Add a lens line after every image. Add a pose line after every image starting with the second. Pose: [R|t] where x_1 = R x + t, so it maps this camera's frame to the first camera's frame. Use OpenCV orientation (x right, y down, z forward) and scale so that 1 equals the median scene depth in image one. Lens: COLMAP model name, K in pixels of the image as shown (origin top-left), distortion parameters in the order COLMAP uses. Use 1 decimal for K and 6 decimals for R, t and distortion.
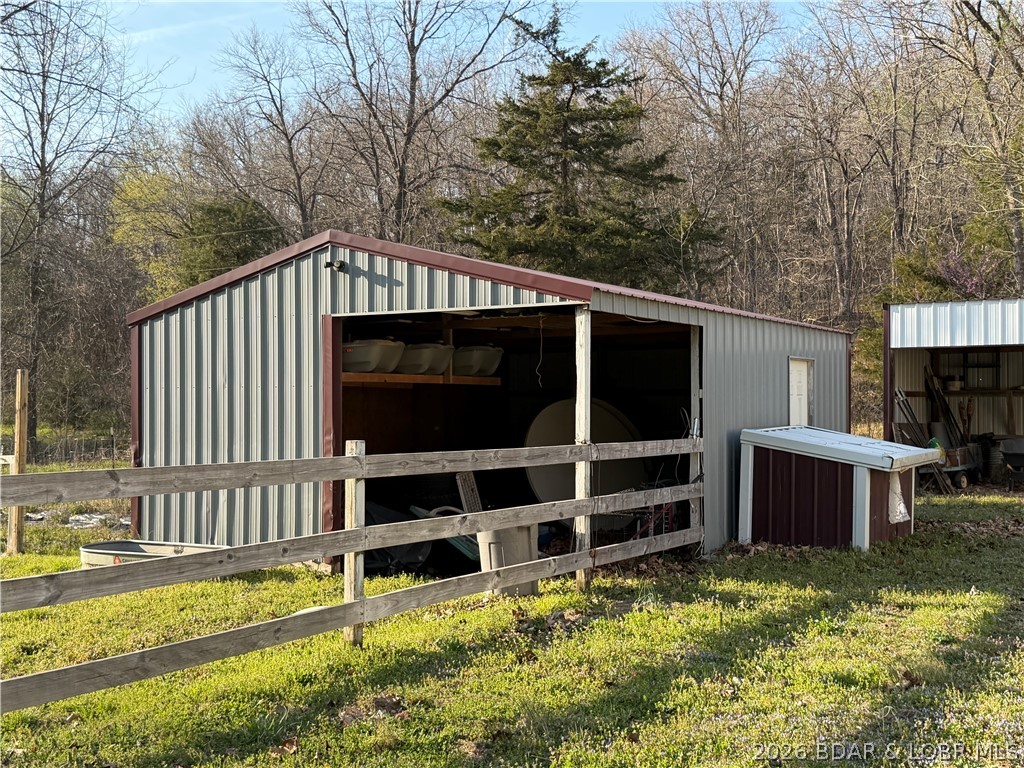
lens RADIAL K [[1138.6, 0, 512.0], [0, 1138.6, 384.0], [0, 0, 1]] dist [0.205702, -0.476498]
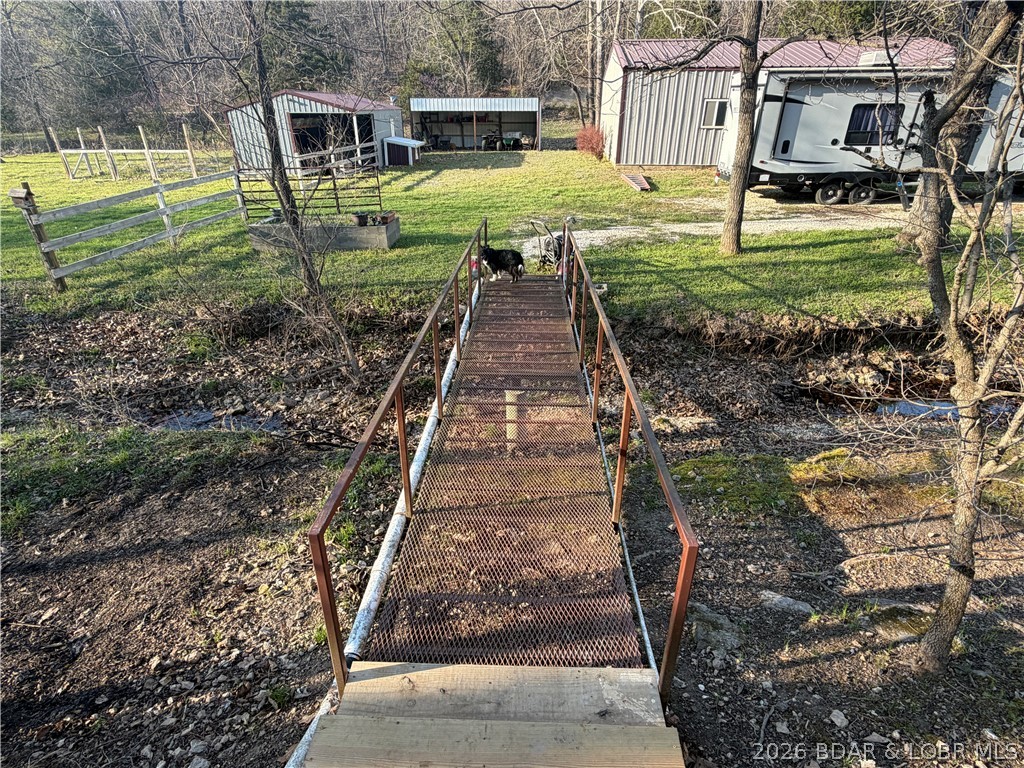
lens RADIAL K [[523.6, 0, 512.0], [0, 523.6, 384.0], [0, 0, 1]] dist [0.004314, 0.000711]
pose [[0.879368, -0.223322, 0.420523, -0.451171], [-0.008485, 0.875696, 0.482788, -0.118461], [-0.476068, -0.428116, 0.768164, -1.274609]]
